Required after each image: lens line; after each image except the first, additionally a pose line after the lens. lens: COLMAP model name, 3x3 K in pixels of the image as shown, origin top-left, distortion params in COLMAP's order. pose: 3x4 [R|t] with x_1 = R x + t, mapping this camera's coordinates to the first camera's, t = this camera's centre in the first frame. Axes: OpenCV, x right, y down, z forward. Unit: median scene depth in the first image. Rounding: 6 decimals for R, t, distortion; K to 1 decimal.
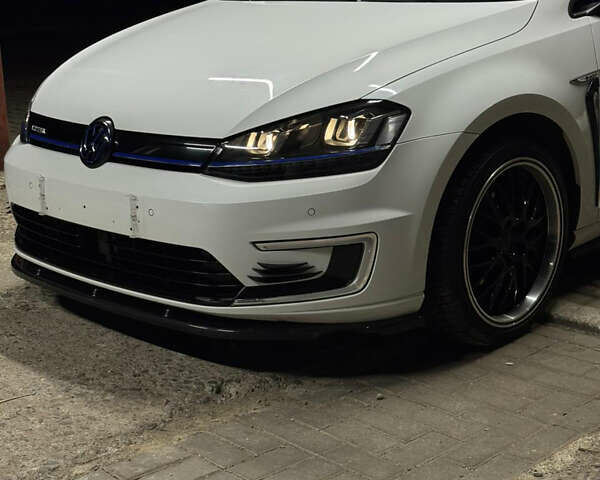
lens RADIAL K [[1103.2, 0, 300.0], [0, 1103.2, 240.0], [0, 0, 1]] dist [0.141582, 0.081925]
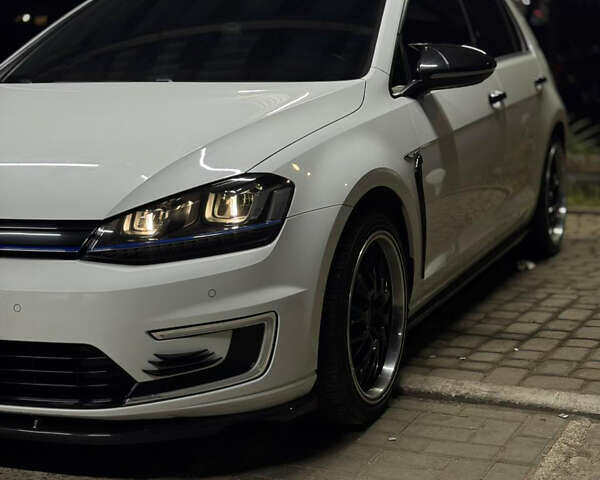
lens RADIAL K [[1103.2, 0, 300.0], [0, 1103.2, 240.0], [0, 0, 1]] dist [0.141582, 0.081925]
pose [[0.935363, -0.045672, 0.350728, -0.233251], [0.080015, 0.993244, -0.084052, 0.013333], [-0.344519, 0.106682, 0.932698, 0.100641]]
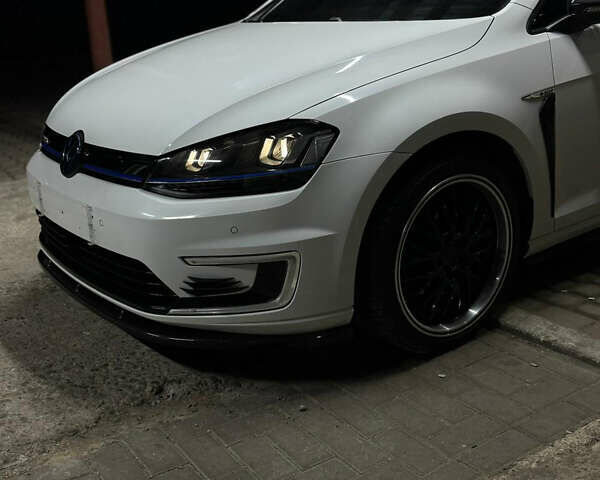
lens RADIAL K [[762.5, 0, 300.0], [0, 762.5, 240.0], [0, 0, 1]] dist [0.132445, -0.039516]
pose [[0.987469, 0.028057, -0.155298, 0.173428], [-0.018743, 0.997955, 0.061115, -0.058188], [0.156695, -0.057439, 0.985975, 0.295421]]
